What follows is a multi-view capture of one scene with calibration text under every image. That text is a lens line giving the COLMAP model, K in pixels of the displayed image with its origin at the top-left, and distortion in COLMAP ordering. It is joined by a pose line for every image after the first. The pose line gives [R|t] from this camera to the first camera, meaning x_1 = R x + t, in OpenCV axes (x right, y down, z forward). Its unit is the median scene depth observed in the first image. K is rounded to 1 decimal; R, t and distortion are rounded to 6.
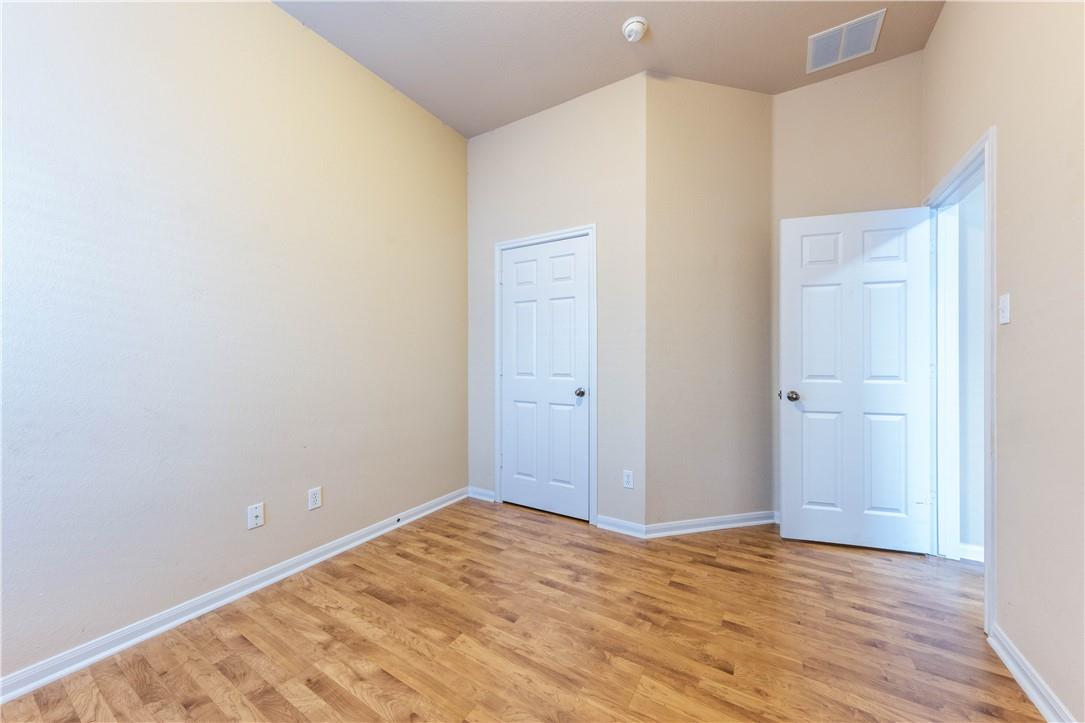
lens RADIAL K [[395.8, 0, 563.5], [0, 395.8, 361.4], [0, 0, 1]] dist [0.007500, -0.001754]
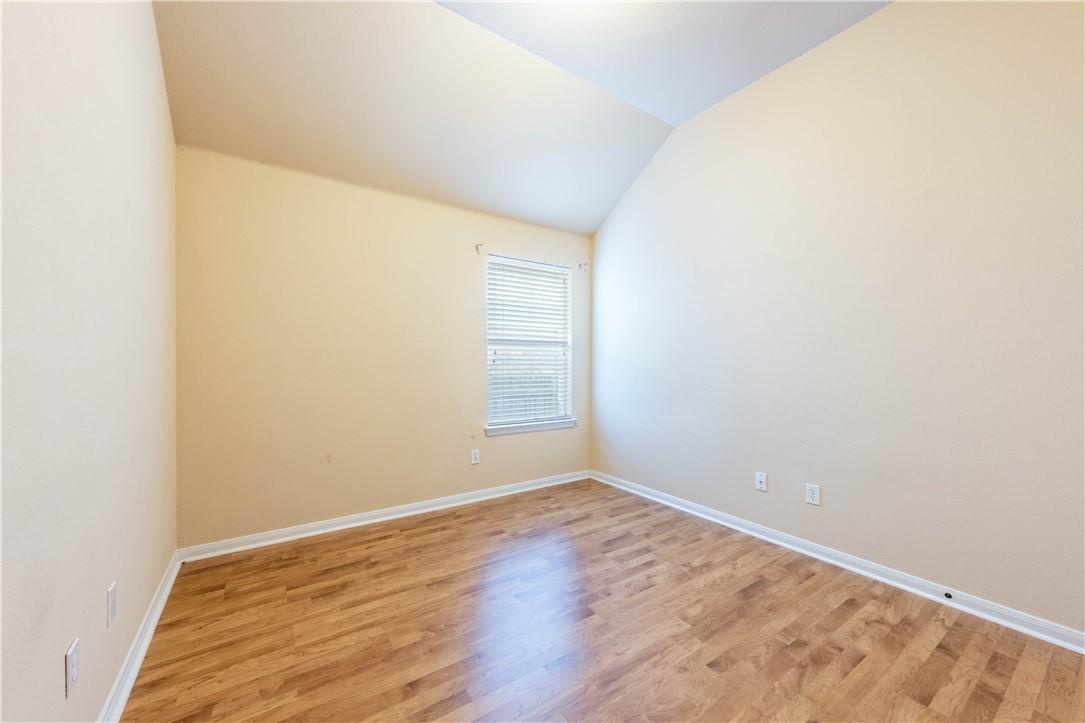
lens RADIAL K [[395.8, 0, 538.8], [0, 395.8, 359.3], [0, 0, 1]] dist [0.007500, -0.001754]
pose [[-0.432103, 0.002475, -0.901821, 0.773898], [-0.009303, 0.999931, 0.007202, -0.014073], [0.901776, 0.011502, -0.432051, 0.981081]]
